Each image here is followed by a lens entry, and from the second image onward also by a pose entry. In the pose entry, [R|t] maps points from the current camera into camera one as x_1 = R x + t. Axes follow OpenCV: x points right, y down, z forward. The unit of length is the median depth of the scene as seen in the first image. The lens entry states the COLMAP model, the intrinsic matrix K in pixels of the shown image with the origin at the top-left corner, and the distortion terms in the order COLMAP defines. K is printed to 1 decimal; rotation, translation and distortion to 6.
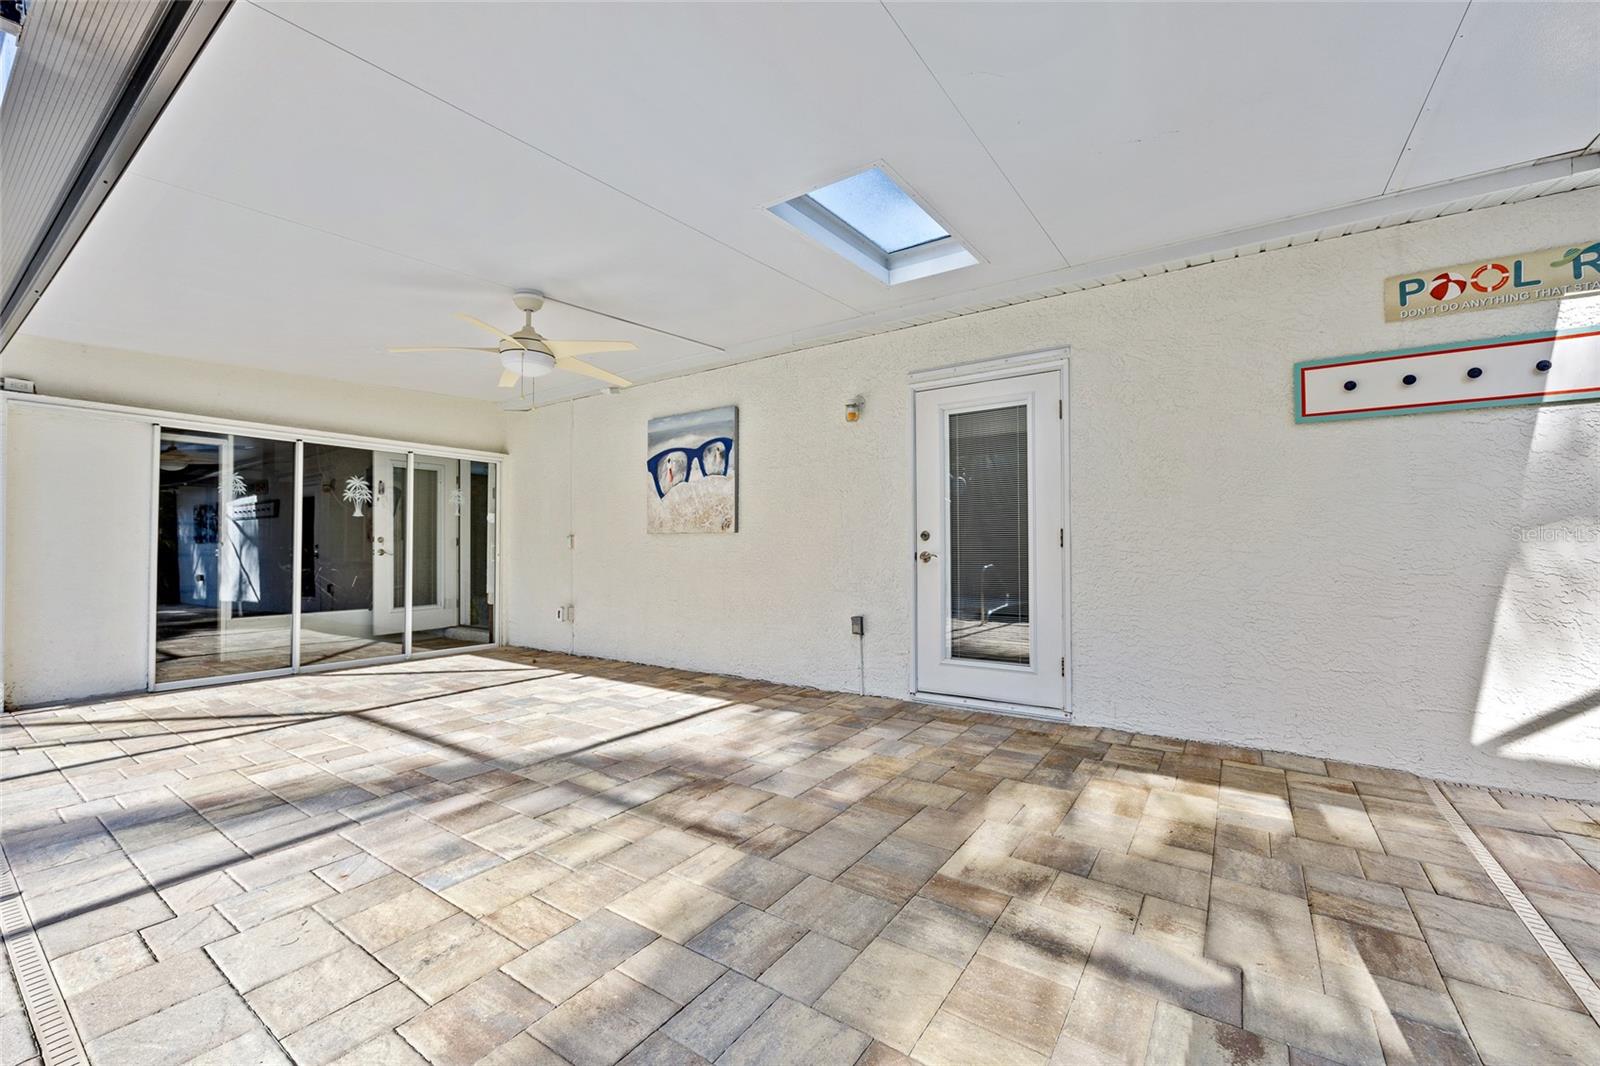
lens RADIAL K [[640.5, 0, 796.1], [0, 640.5, 537.6], [0, 0, 1]] dist [-0.003343, -0.000232]
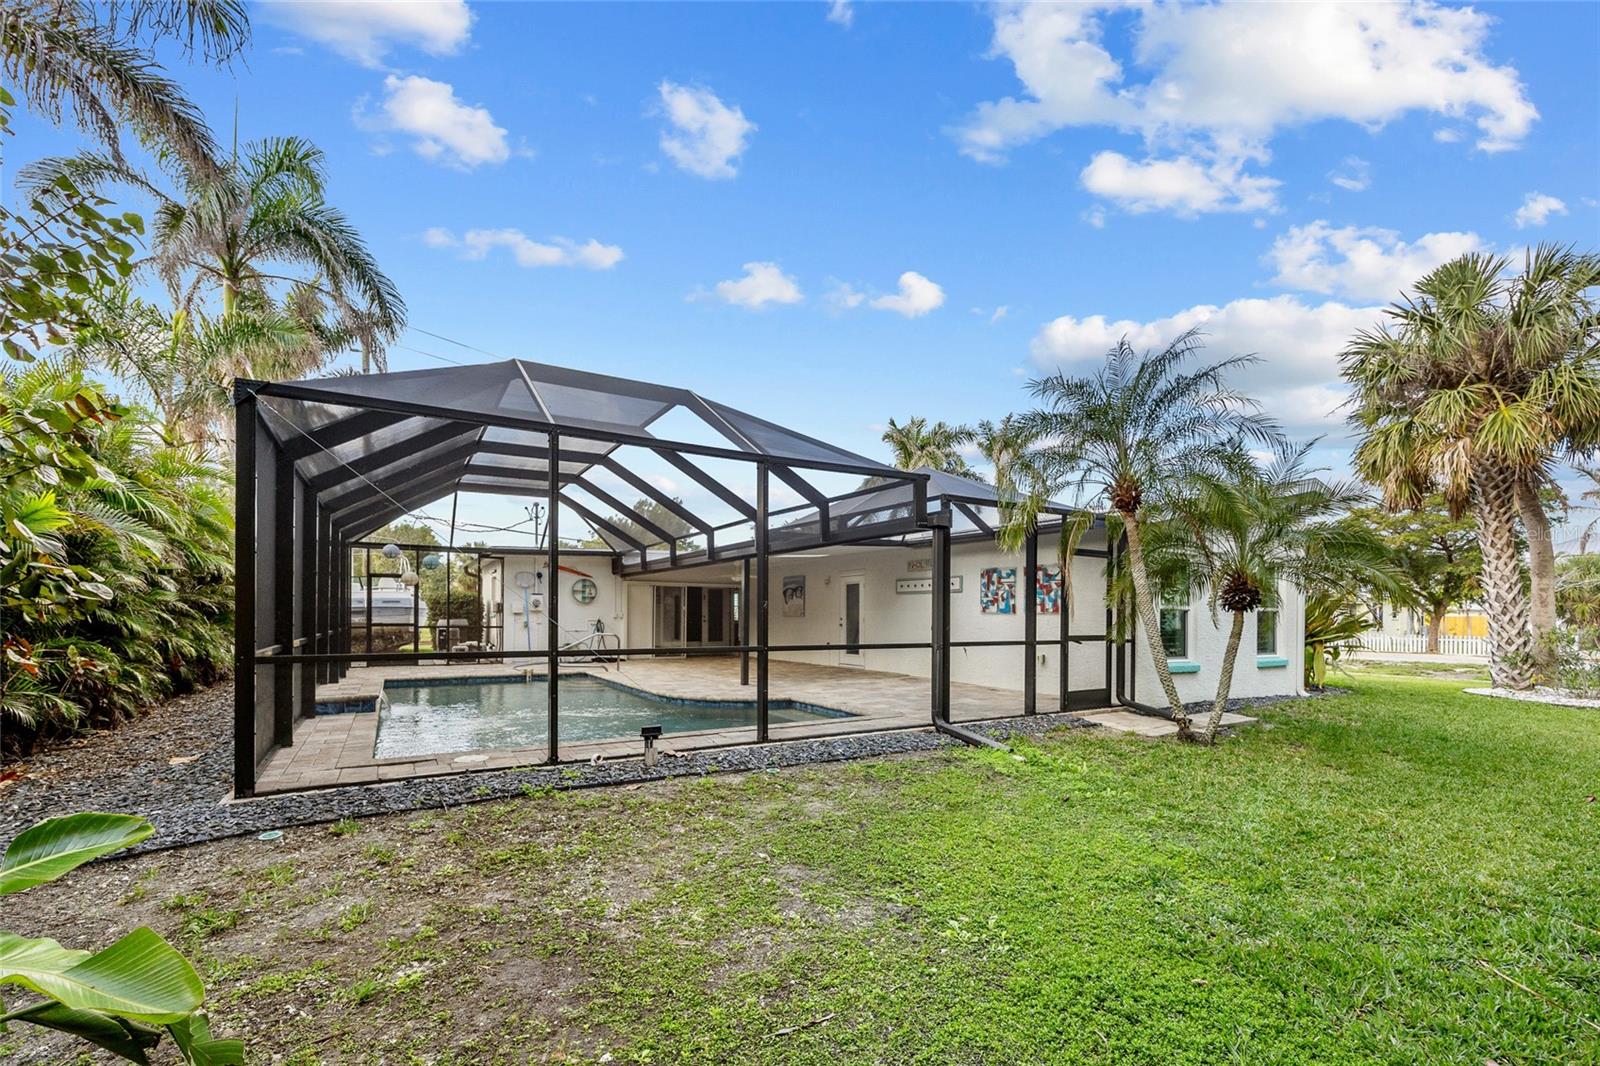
lens RADIAL K [[672.4, 0, 801.4], [0, 672.4, 617.6], [0, 0, 1]] dist [-0.010915, -0.000149]
pose [[0.917131, 0.008906, -0.398487, 1.953476], [-0.002581, 0.999862, 0.016405, -0.092864], [0.398578, -0.014017, 0.917027, -3.275046]]
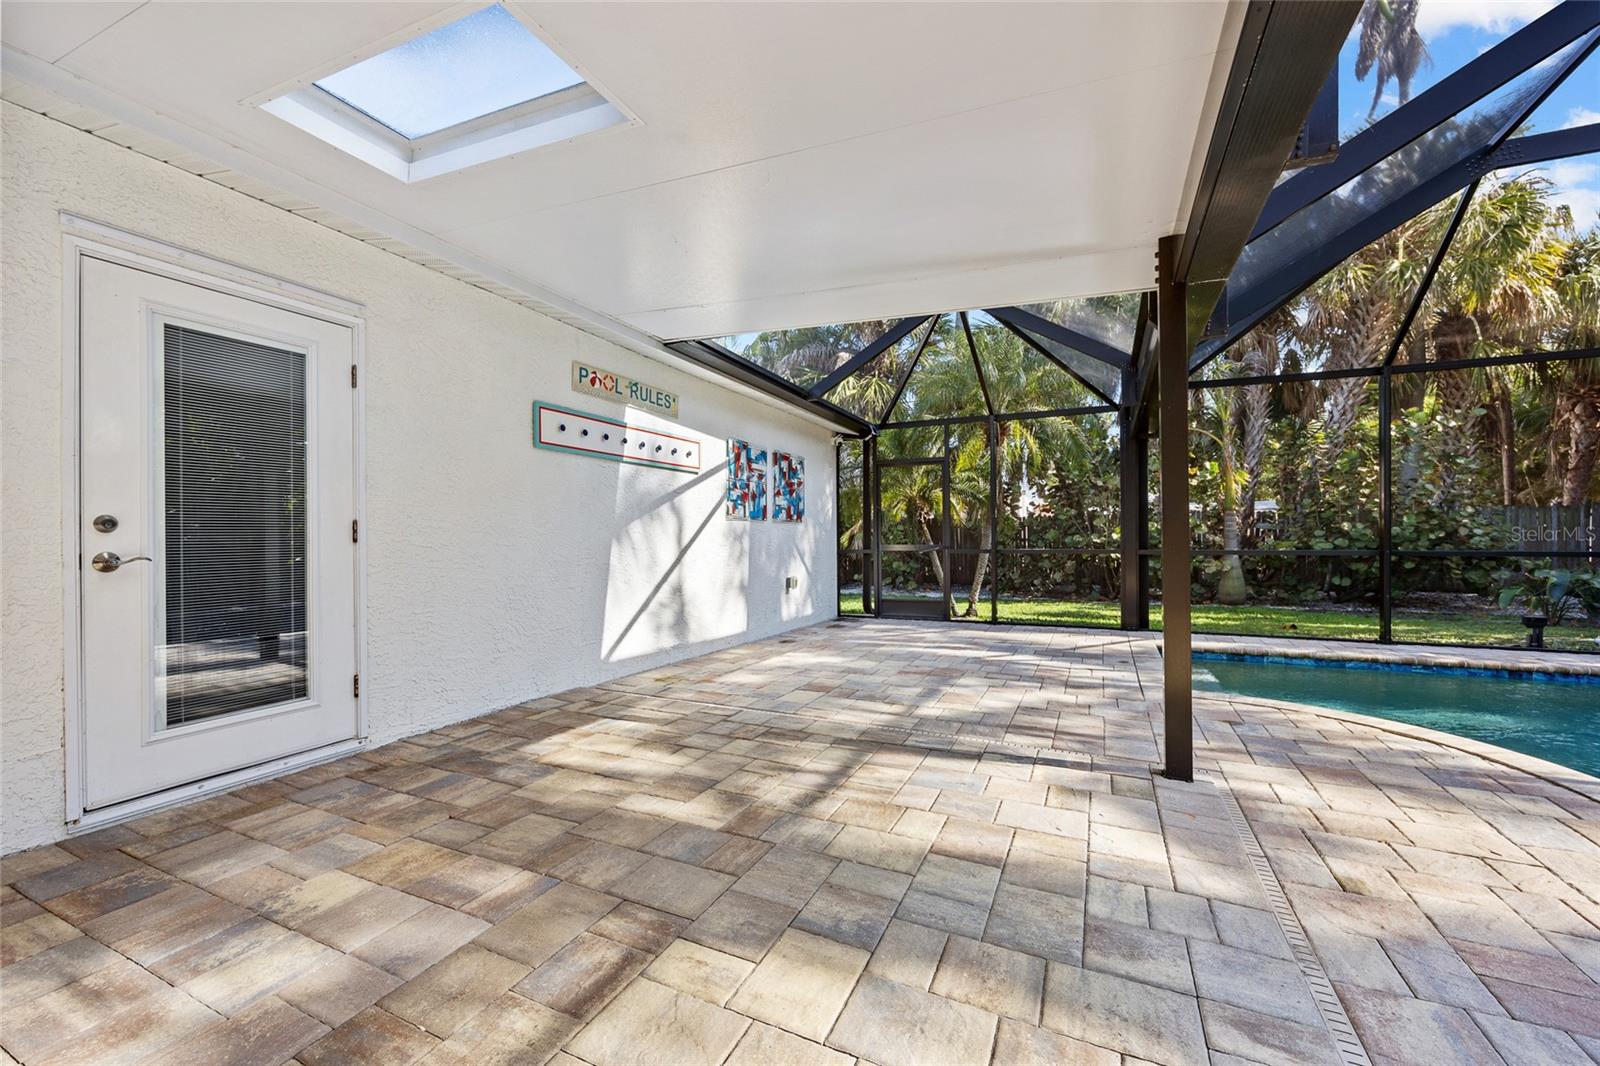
lens RADIAL K [[634.2, 0, 800.0], [0, 634.2, 533.0], [0, 0, 1]] dist [-0.000498, -0.000171]
pose [[-0.158284, 0.010585, 0.987337, -0.577597], [-0.007784, 0.999898, -0.011967, 0.009485], [-0.987363, -0.009580, -0.158186, 0.659810]]
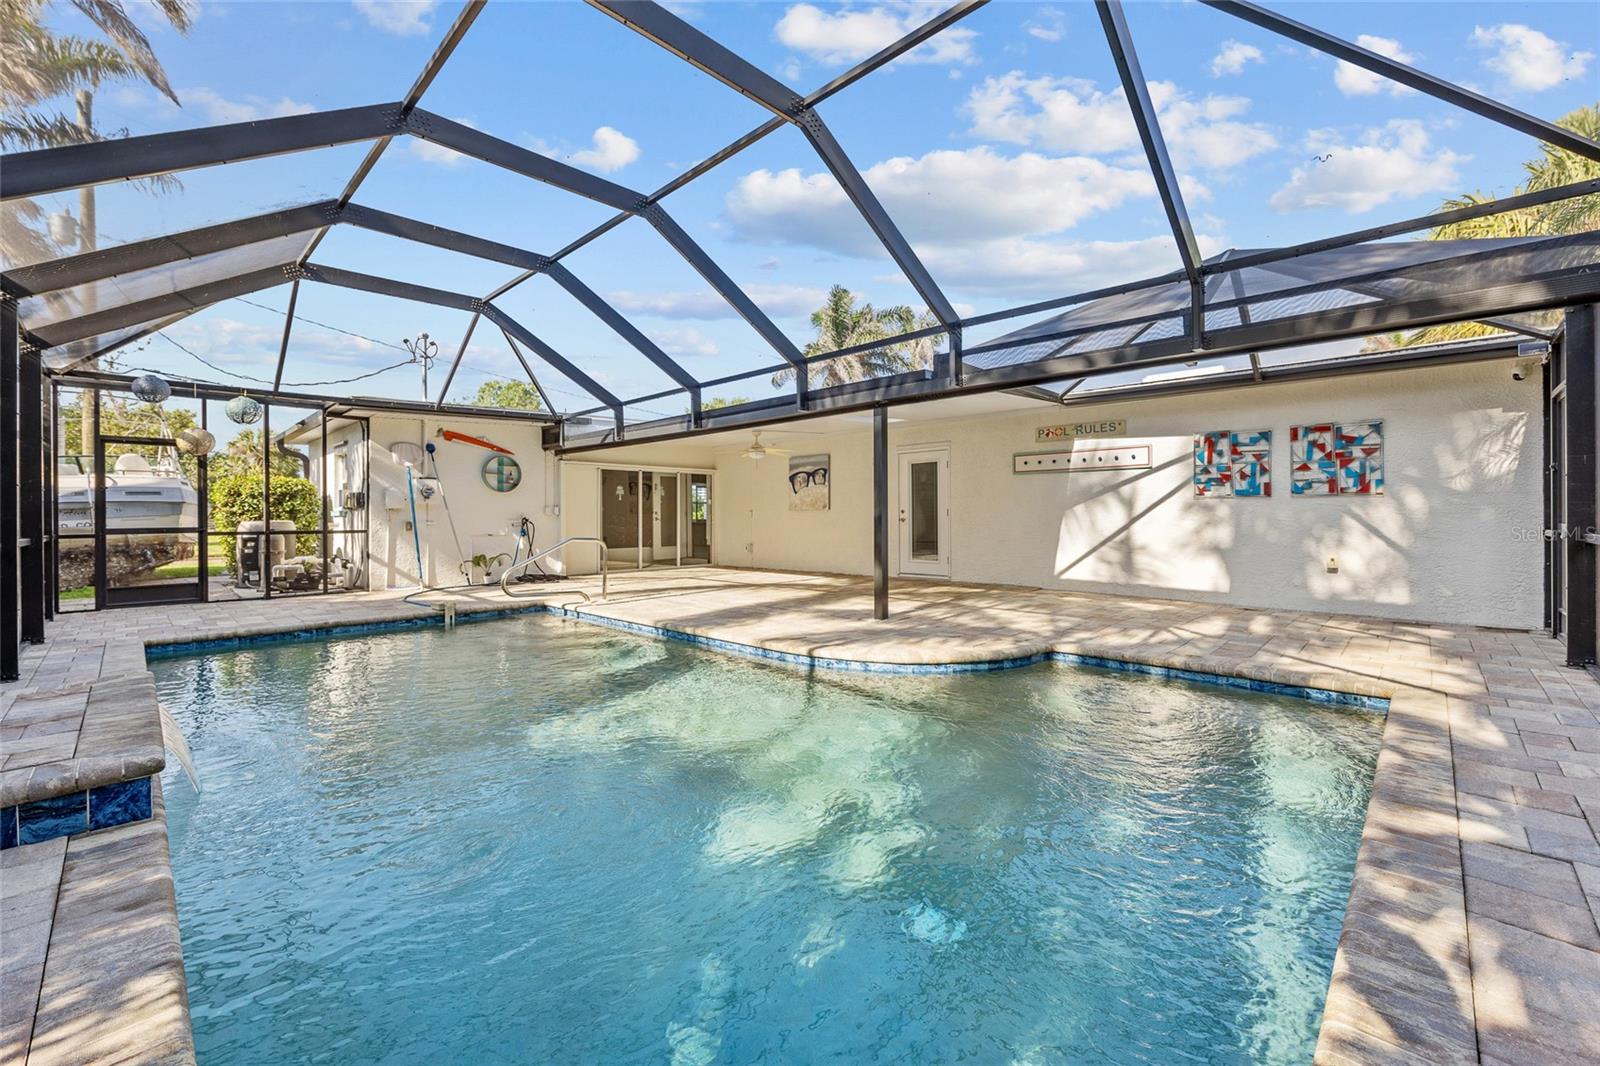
lens RADIAL K [[666.6, 0, 792.9], [0, 666.6, 517.6], [0, 0, 1]] dist [-0.000682, -0.000003]
pose [[0.985770, -0.003522, -0.168066, 0.288197], [0.006731, 0.999806, 0.018527, -0.039453], [0.167968, -0.019395, 0.985602, -2.208708]]
